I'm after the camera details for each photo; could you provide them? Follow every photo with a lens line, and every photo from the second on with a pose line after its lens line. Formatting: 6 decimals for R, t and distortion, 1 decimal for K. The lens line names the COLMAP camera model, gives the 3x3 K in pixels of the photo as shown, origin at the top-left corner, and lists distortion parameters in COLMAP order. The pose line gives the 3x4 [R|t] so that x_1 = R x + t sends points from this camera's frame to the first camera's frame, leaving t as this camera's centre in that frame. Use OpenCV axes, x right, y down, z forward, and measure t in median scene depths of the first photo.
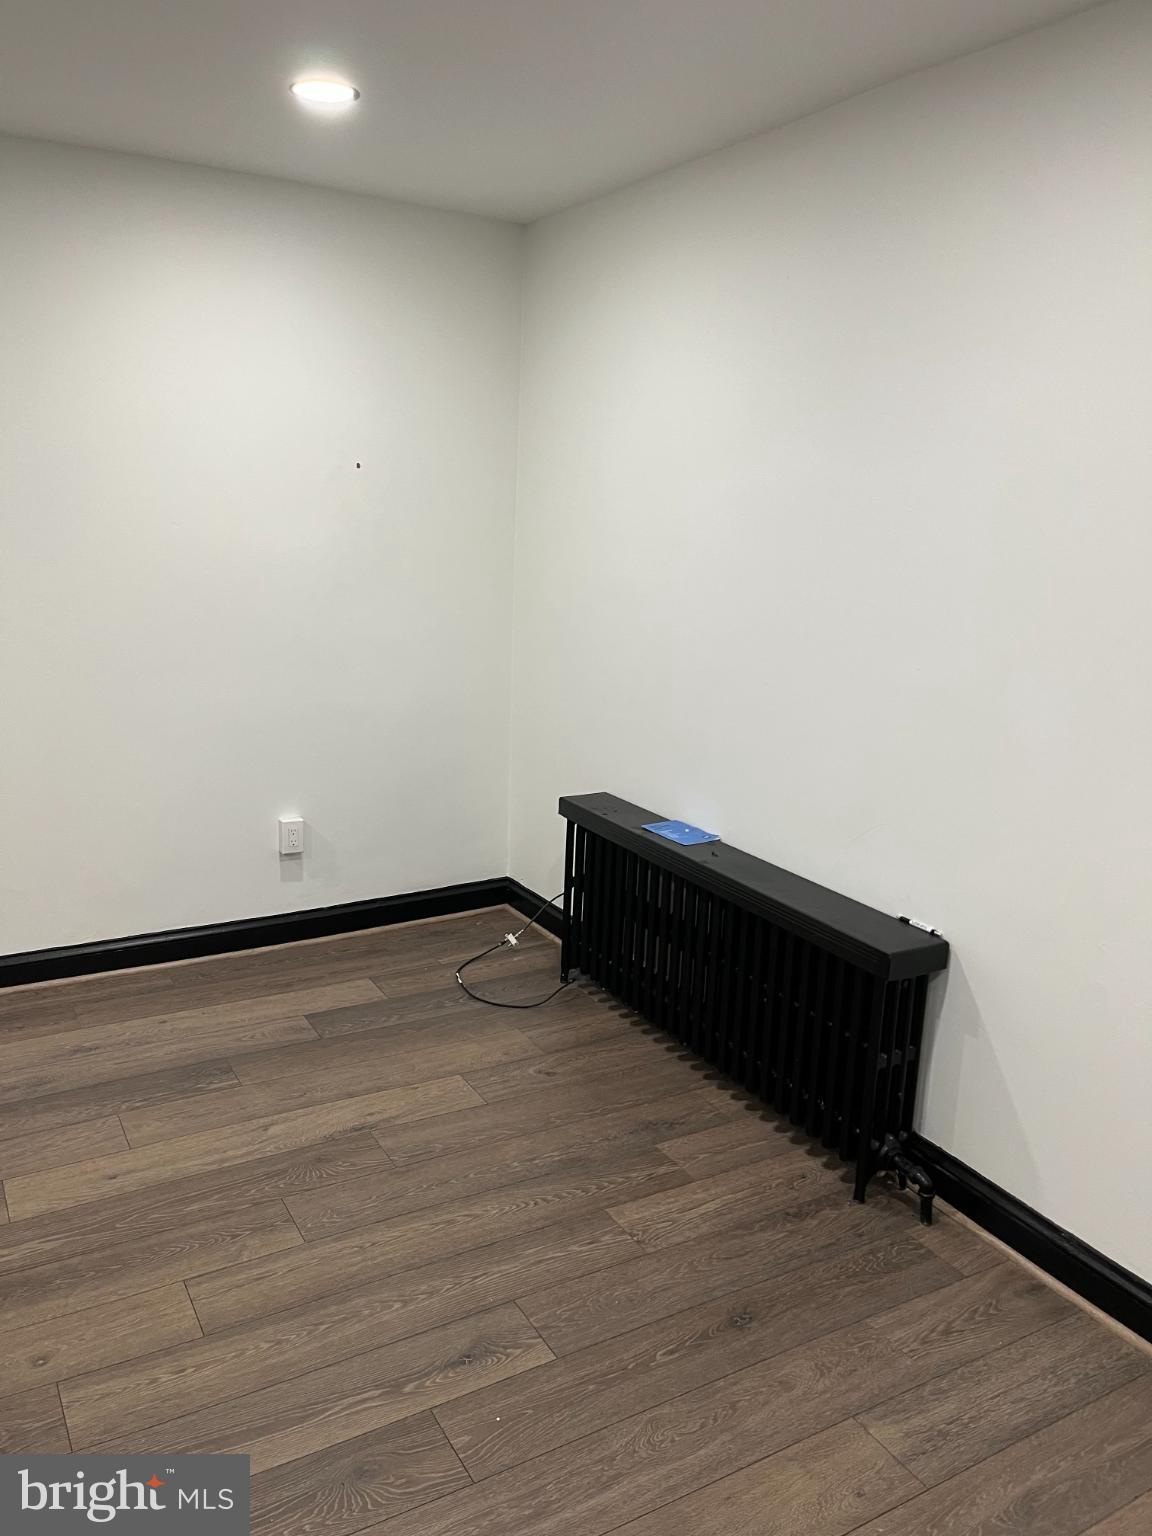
lens RADIAL K [[1179.4, 0, 575.1], [0, 1179.4, 775.6], [0, 0, 1]] dist [0.089475, -0.121853]
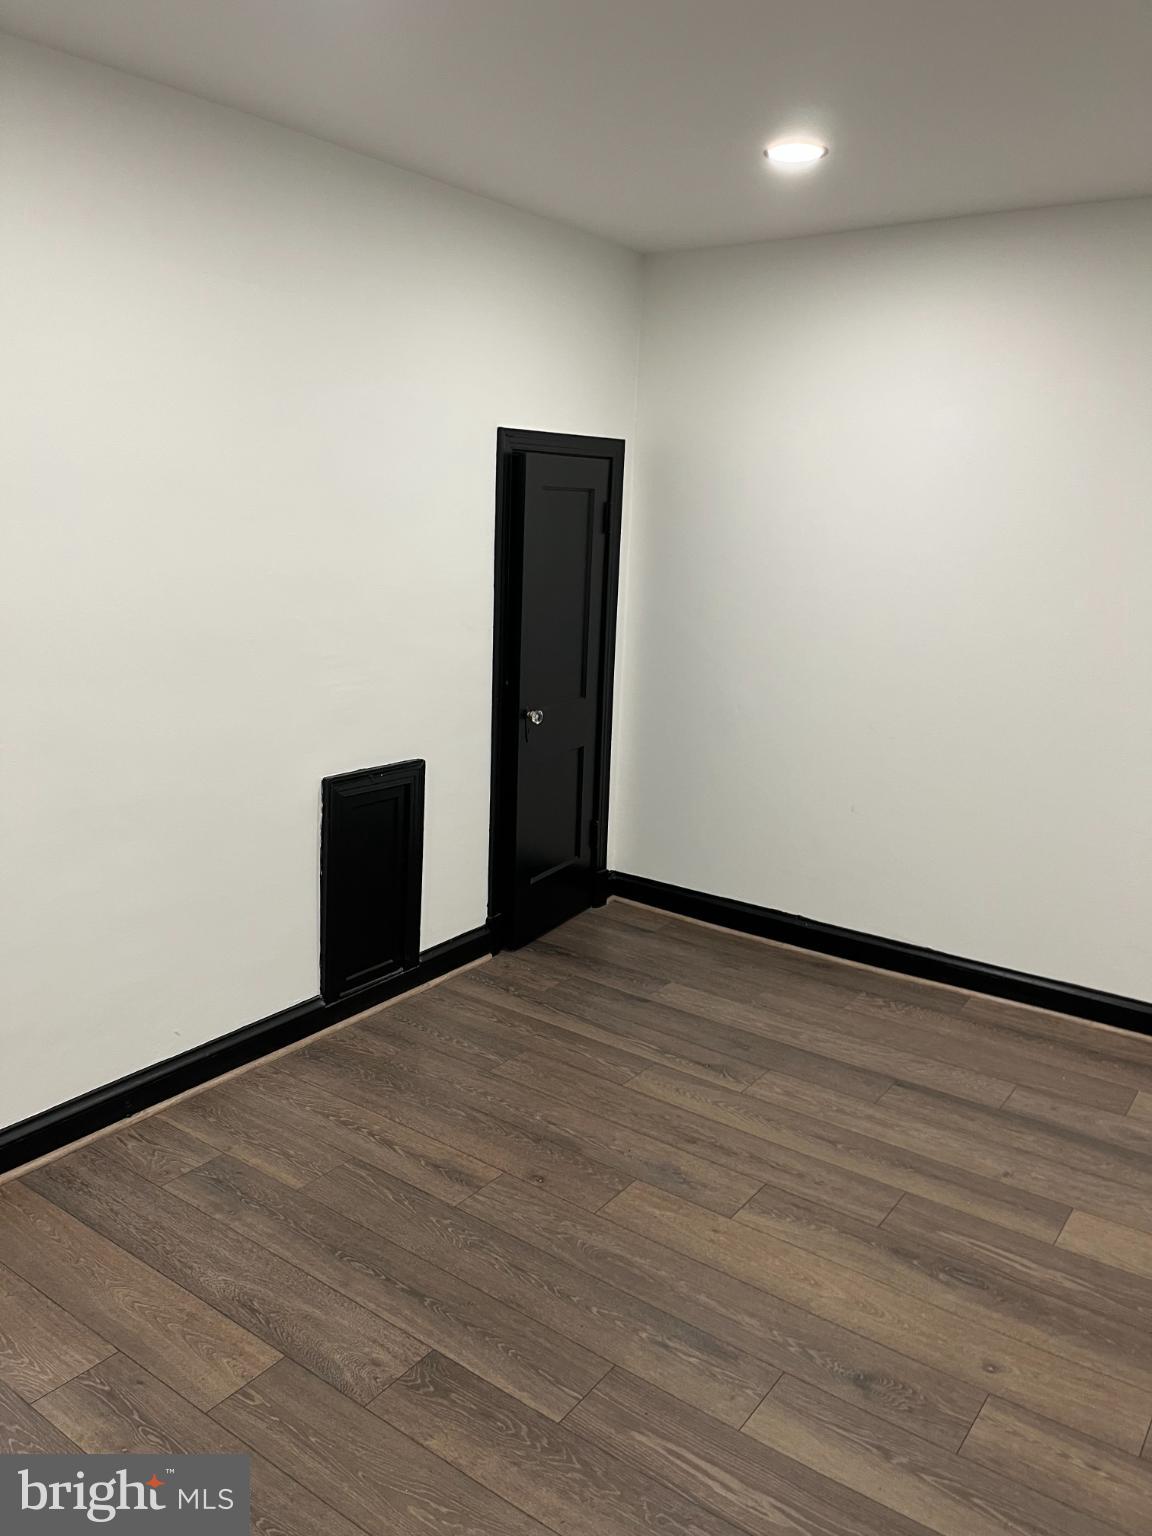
lens RADIAL K [[1179.4, 0, 576.6], [0, 1179.4, 758.6], [0, 0, 1]] dist [0.089475, -0.121853]
pose [[0.429913, 0.177549, -0.885241, 0.213728], [-0.233874, 0.968908, 0.080750, -0.021517], [0.872054, 0.172320, 0.458070, 0.113821]]
